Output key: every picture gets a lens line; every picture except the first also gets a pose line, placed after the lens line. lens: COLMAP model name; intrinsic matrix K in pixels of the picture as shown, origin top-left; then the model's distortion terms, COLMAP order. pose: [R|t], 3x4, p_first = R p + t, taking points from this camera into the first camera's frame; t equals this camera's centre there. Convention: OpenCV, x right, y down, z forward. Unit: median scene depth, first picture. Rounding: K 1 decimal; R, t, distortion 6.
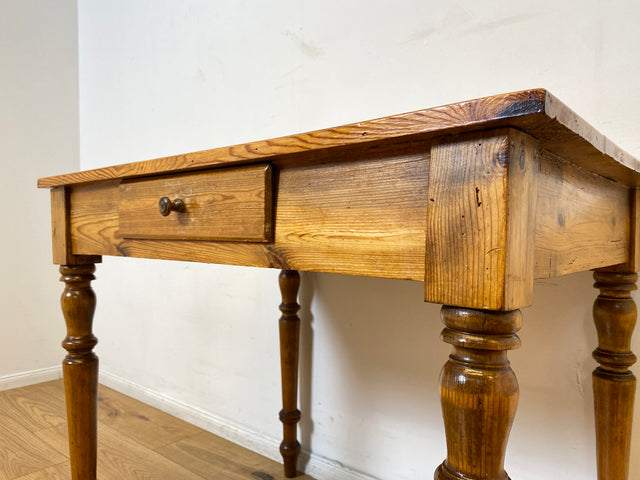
lens RADIAL K [[491.8, 0, 315.0], [0, 491.8, 244.6], [0, 0, 1]] dist [0.024909, -0.028111]
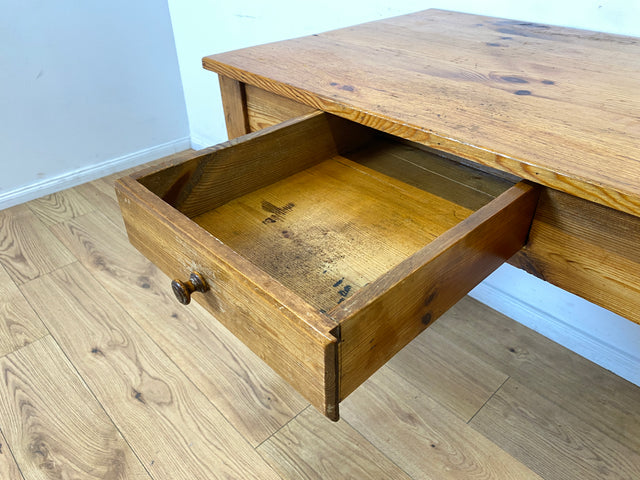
lens RADIAL K [[491.8, 0, 320.9], [0, 491.8, 238.3], [0, 0, 1]] dist [0.024909, -0.028111]
pose [[0.995588, 0.033604, -0.087608, -0.275771], [0.018539, 0.844817, 0.534734, -0.374782], [0.091982, -0.533999, 0.840467, 0.074521]]
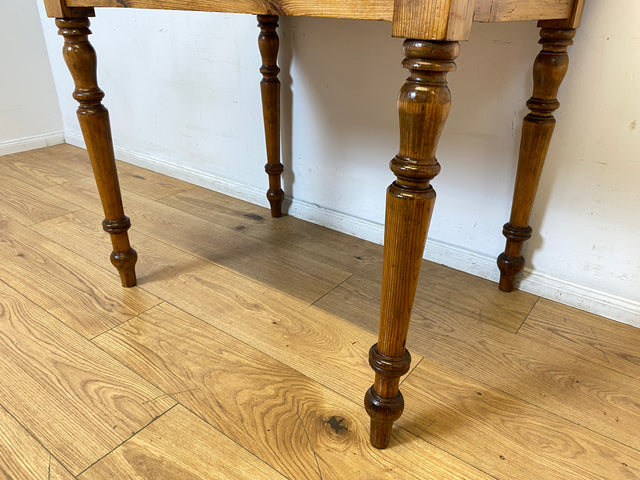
lens RADIAL K [[491.8, 0, 324.0], [0, 491.8, 244.6], [0, 0, 1]] dist [0.024909, -0.028111]
pose [[0.997060, -0.022735, 0.073175, -0.036429], [-0.010260, 0.906762, 0.421518, 0.031519], [-0.075935, -0.421029, 0.903863, -0.220616]]
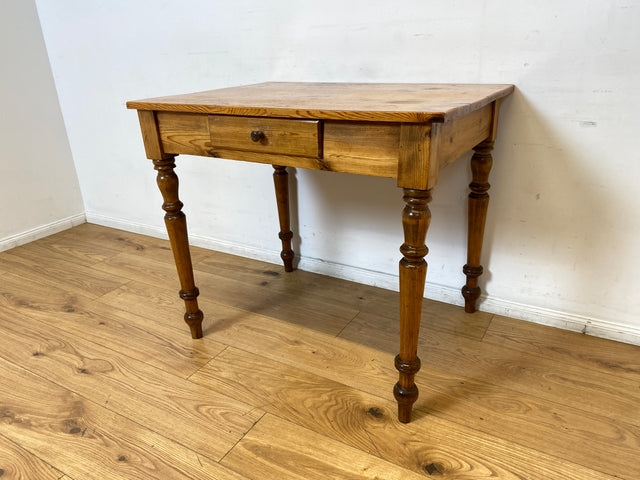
lens RADIAL K [[491.8, 0, 322.6], [0, 491.8, 243.0], [0, 0, 1]] dist [0.024909, -0.028111]
pose [[0.981583, -0.109314, 0.156666, -0.291371], [0.046793, 0.932696, 0.357615, -0.267701], [-0.185215, -0.343698, 0.920634, -0.678819]]
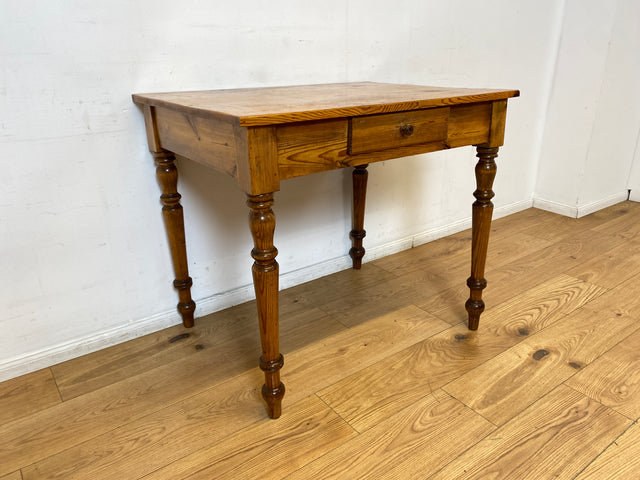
lens RADIAL K [[491.8, 0, 322.4], [0, 491.8, 245.6], [0, 0, 1]] dist [0.024909, -0.028111]
pose [[0.214211, -0.371437, 0.903409, -1.691183], [0.034162, 0.927161, 0.373103, -0.289560], [-0.976190, -0.049060, 0.211297, 0.680197]]
